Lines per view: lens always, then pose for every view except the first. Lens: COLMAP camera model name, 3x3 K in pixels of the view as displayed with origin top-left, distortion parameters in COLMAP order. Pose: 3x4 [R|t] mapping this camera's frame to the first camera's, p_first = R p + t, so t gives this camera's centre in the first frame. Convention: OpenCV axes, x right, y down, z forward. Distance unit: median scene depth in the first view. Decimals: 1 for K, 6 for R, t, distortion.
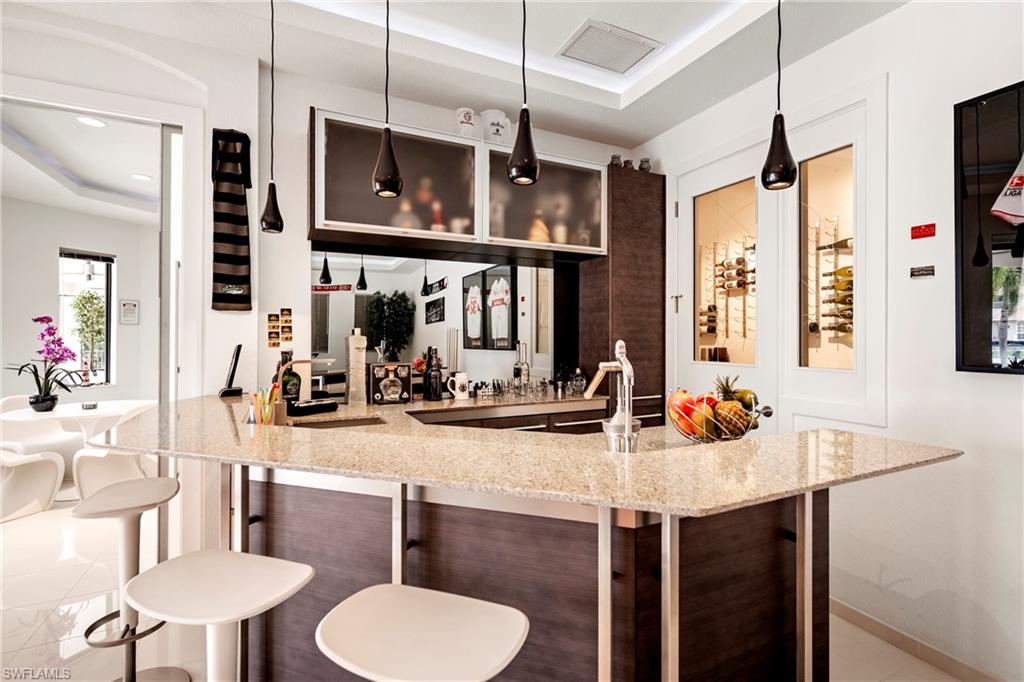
lens RADIAL K [[485.9, 0, 513.4], [0, 485.9, 338.0], [0, 0, 1]] dist [0.002635, -0.000157]
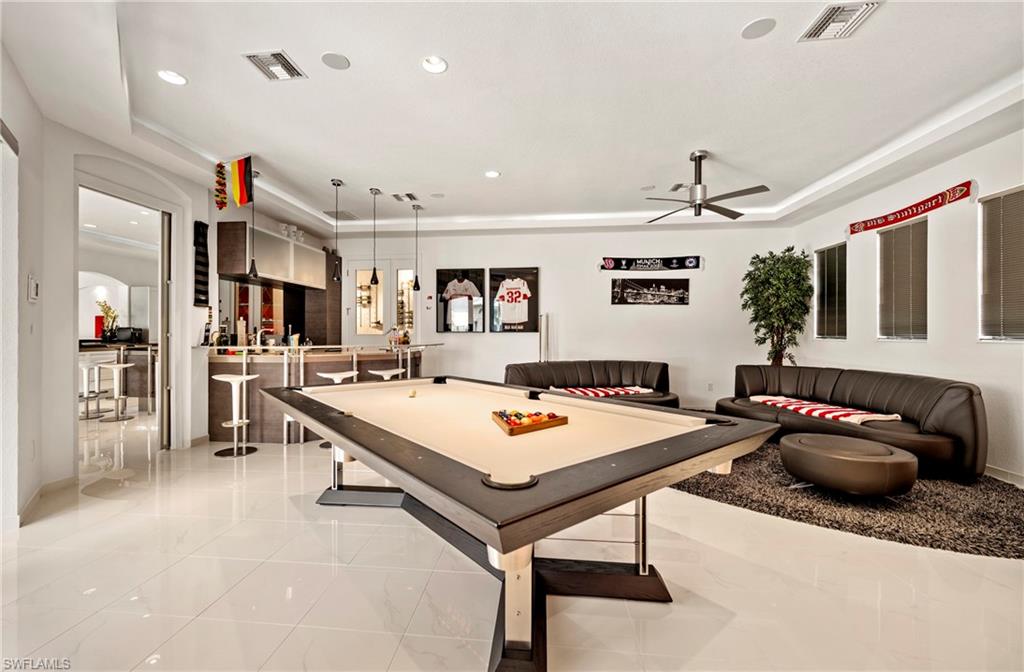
lens RADIAL K [[425.3, 0, 504.0], [0, 425.3, 336.0], [0, 0, 1]] dist [0.004194, -0.000096]
pose [[0.535096, -0.001711, 0.844790, -1.421552], [0.000138, 0.999998, 0.001938, 0.066316], [-0.844791, -0.000921, 0.535095, -1.096166]]
